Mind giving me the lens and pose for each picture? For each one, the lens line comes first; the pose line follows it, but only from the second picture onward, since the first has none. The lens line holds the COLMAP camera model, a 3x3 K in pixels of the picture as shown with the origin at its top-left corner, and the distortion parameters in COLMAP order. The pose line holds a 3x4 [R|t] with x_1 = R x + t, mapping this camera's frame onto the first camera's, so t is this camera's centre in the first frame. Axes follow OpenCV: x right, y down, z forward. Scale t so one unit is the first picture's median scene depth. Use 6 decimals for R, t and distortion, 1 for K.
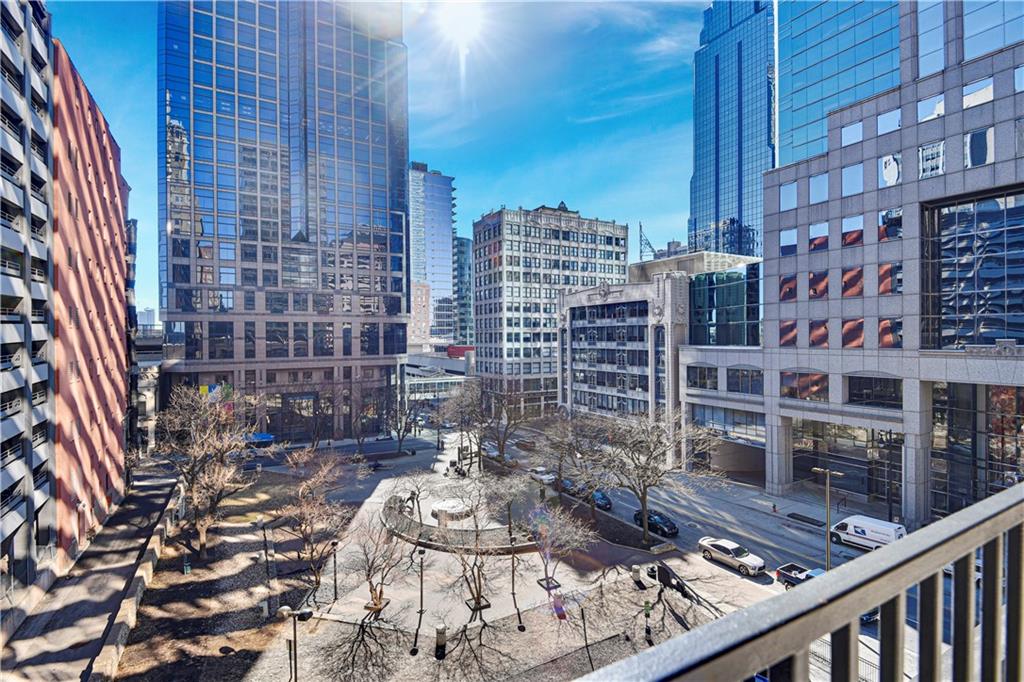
lens RADIAL K [[478.0, 0, 512.0], [0, 478.0, 341.0], [0, 0, 1]] dist [-0.002387, -0.001213]
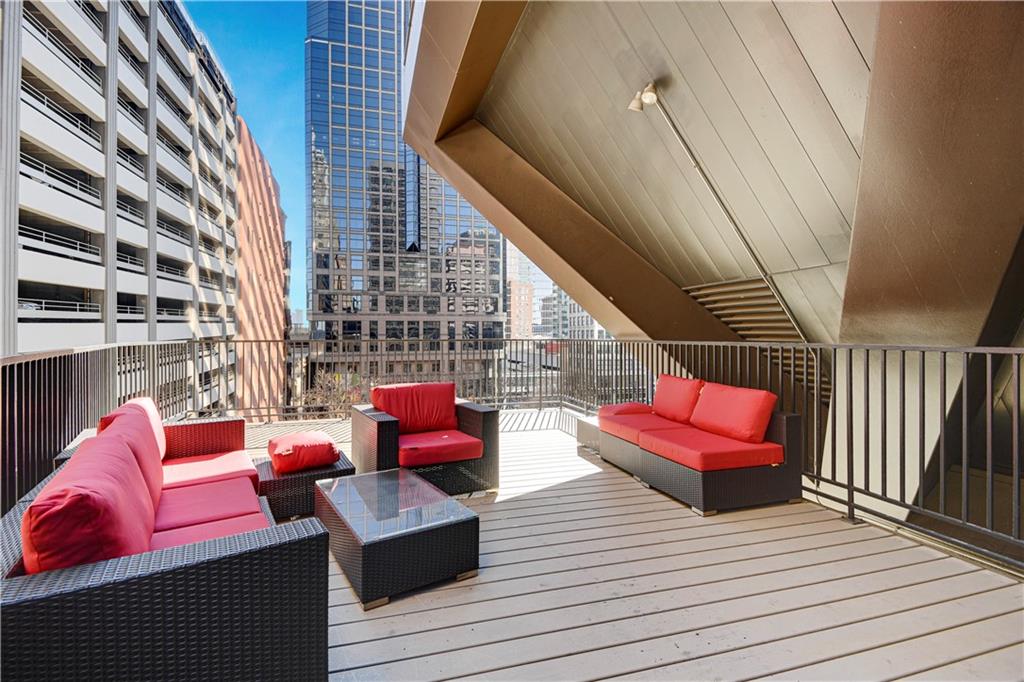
lens RADIAL K [[478.0, 0, 512.0], [0, 478.0, 341.0], [0, 0, 1]] dist [-0.002387, -0.001213]
pose [[0.972757, 0.003638, -0.231800, 0.062848], [-0.002753, 0.999988, 0.004141, 0.003812], [0.231812, -0.003390, 0.972755, -0.078830]]
